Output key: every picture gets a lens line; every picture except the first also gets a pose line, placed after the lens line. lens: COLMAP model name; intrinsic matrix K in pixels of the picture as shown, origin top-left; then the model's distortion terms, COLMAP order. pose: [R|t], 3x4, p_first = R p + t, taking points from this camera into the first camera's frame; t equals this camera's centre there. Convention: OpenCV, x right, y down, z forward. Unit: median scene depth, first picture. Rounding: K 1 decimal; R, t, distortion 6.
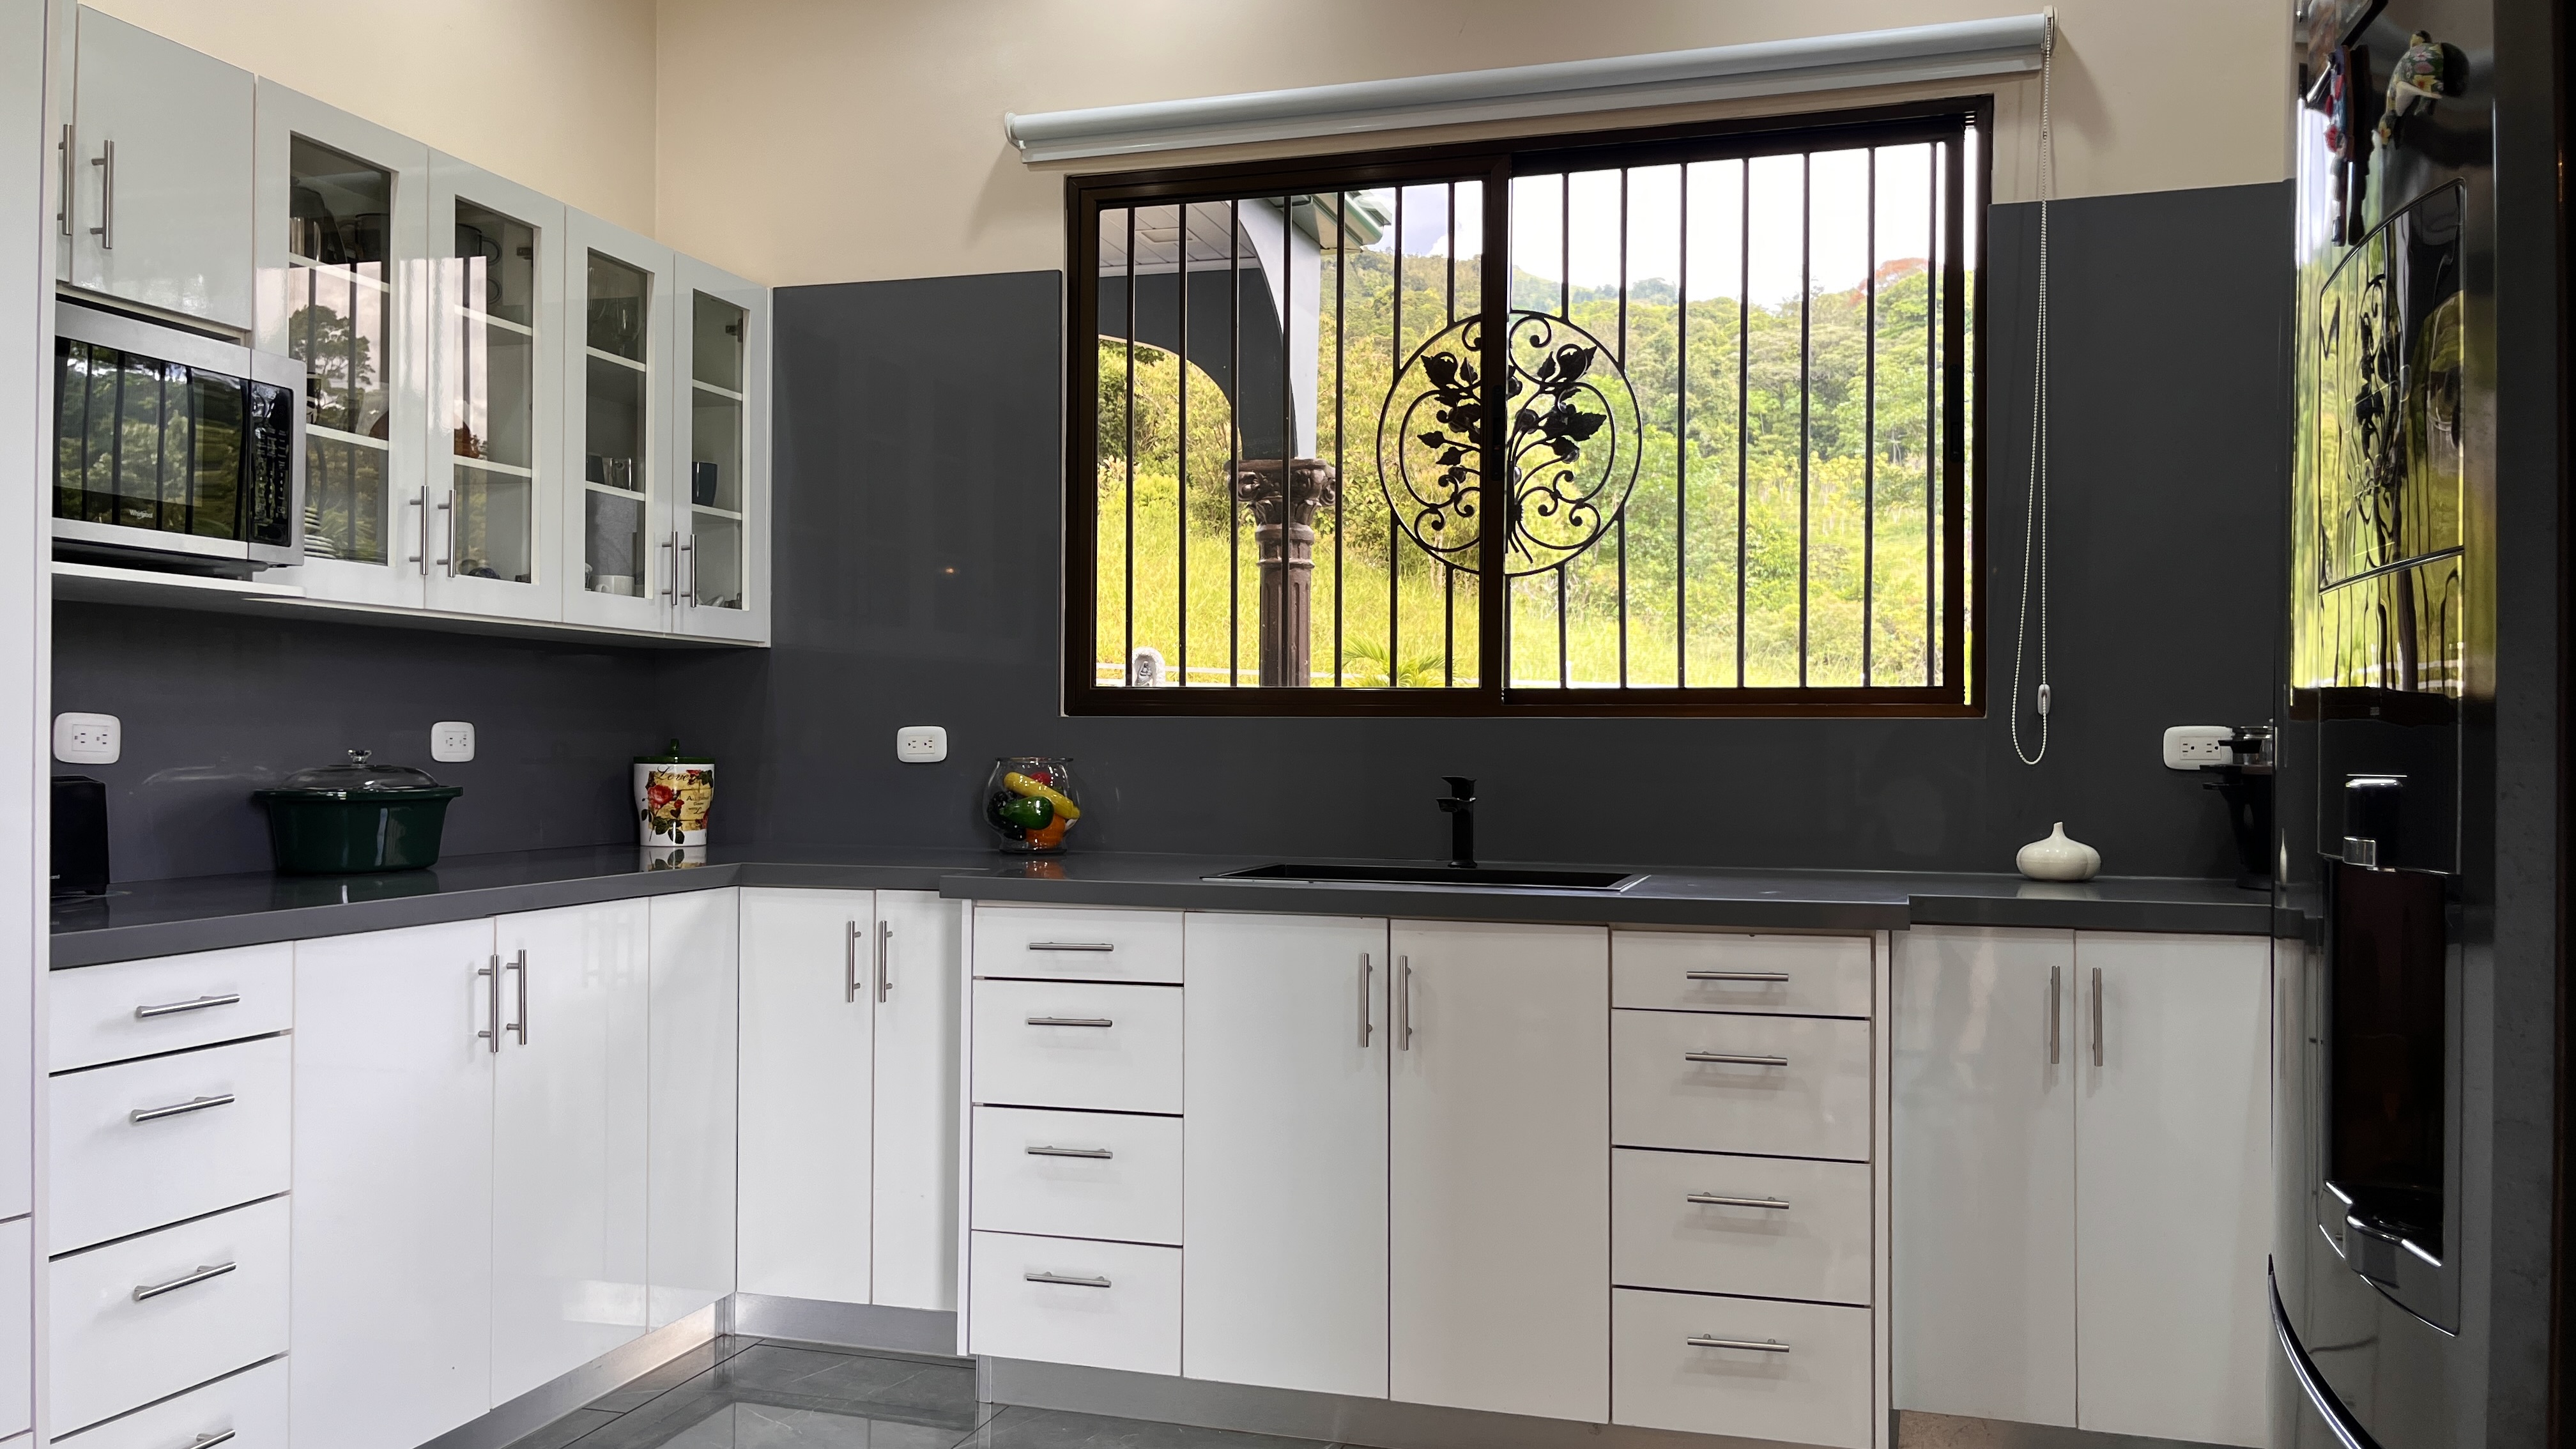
lens RADIAL K [[1941.9, 0, 1288.0], [0, 1941.9, 724.5], [0, 0, 1]] dist [-0.001080, -0.006101]
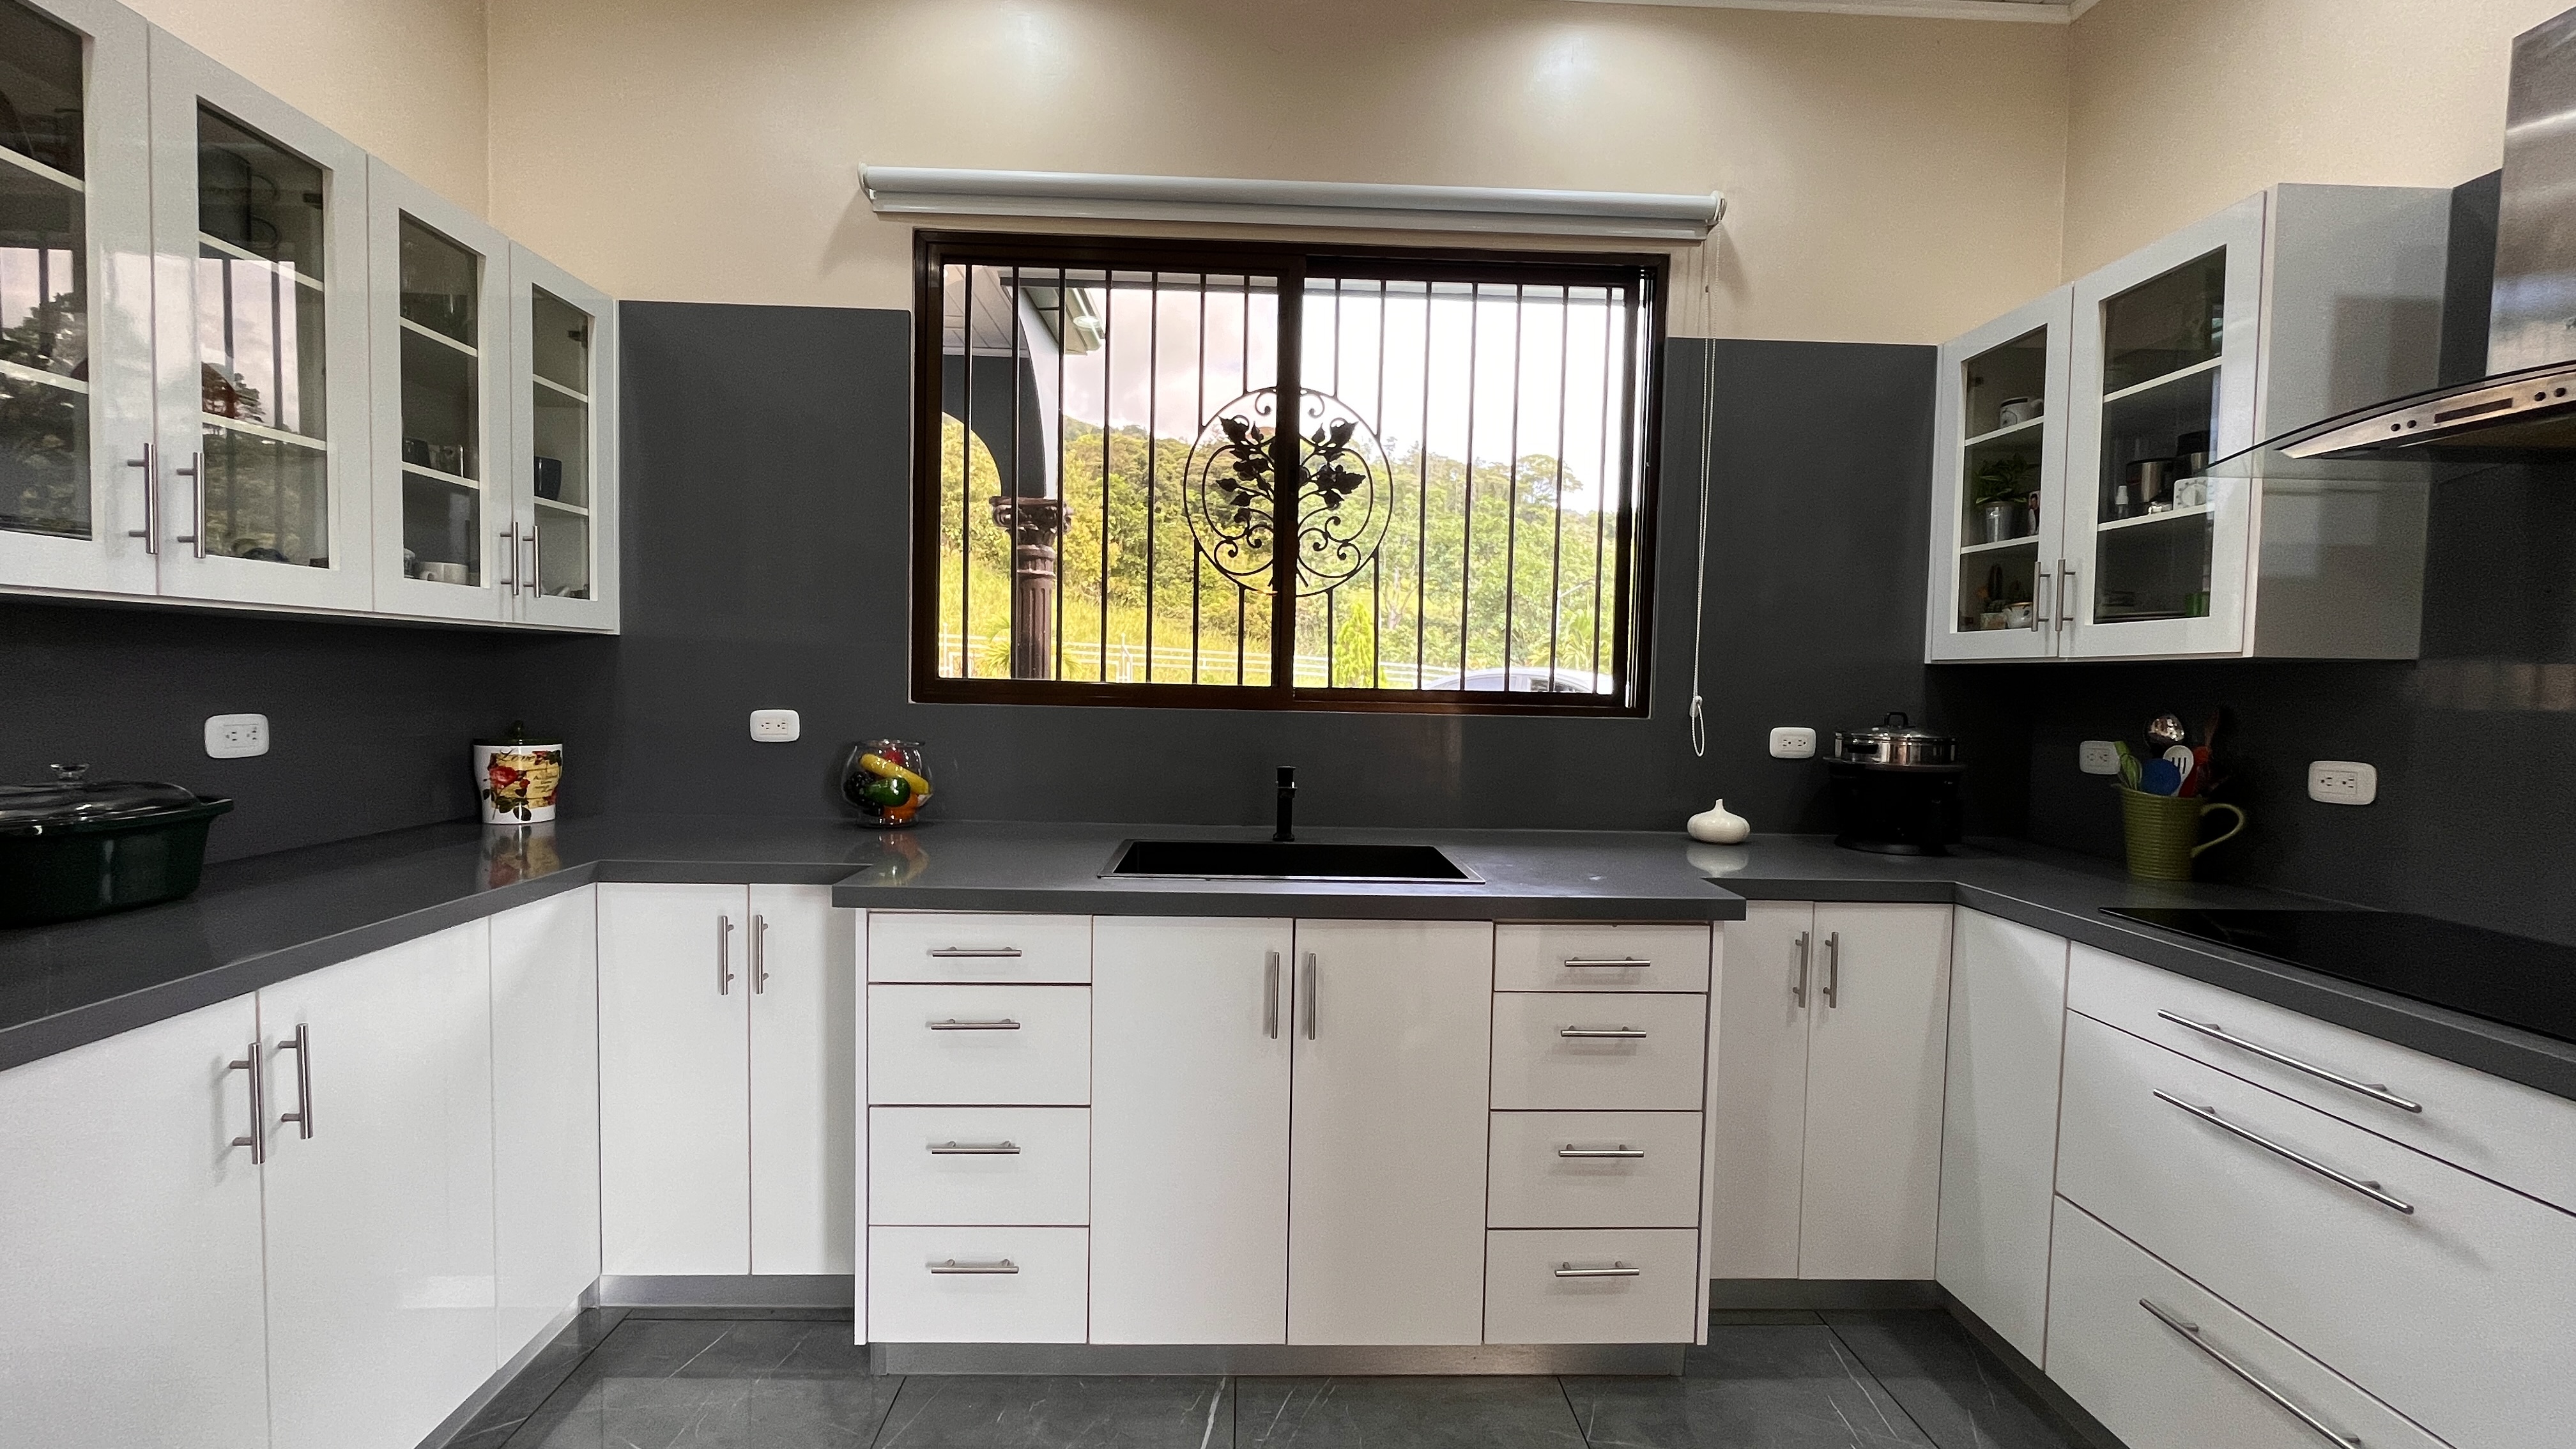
lens RADIAL K [[1043.4, 0, 1288.0], [0, 1043.4, 724.5], [0, 0, 1]] dist [-0.014181, 0.000517]
pose [[0.946590, 0.000321, 0.322439, -0.107480], [-0.018822, 0.998349, 0.054265, -0.030703], [-0.321889, -0.057435, 0.945034, 0.352556]]
